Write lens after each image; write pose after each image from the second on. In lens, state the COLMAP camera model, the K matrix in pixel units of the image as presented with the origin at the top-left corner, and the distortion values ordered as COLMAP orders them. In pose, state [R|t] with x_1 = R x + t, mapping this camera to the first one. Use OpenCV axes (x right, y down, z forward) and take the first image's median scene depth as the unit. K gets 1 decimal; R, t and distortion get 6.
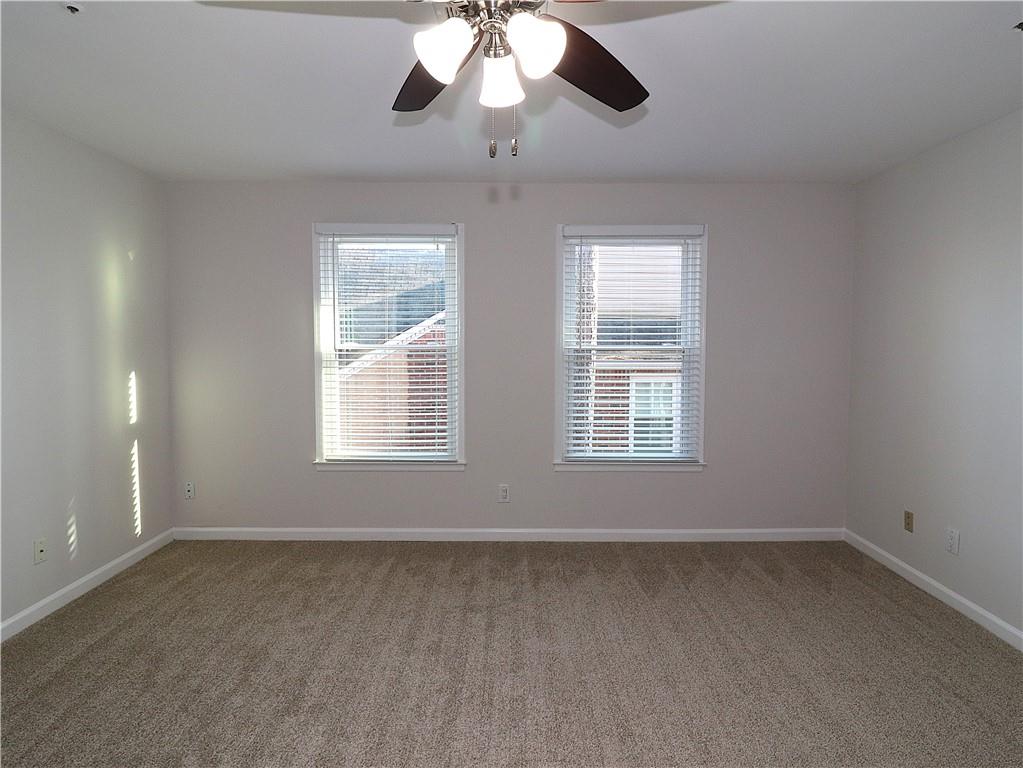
lens RADIAL K [[535.0, 0, 511.5], [0, 535.0, 384.0], [0, 0, 1]] dist [0.029039, -0.032841]
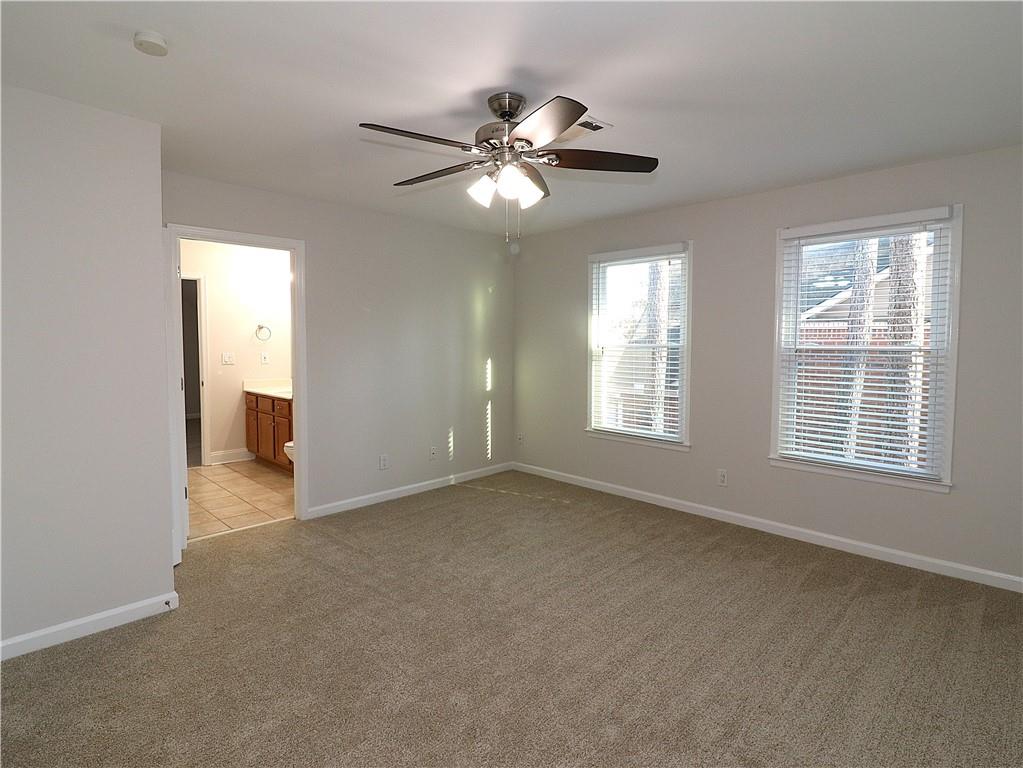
lens RADIAL K [[537.5, 0, 511.5], [0, 537.5, 384.0], [0, 0, 1]] dist [0.002253, 0.000265]
pose [[0.702212, 0.058332, -0.709574, 0.495064], [-0.054589, 0.998115, 0.028030, 0.003102], [0.709872, 0.019052, 0.704073, -0.107028]]
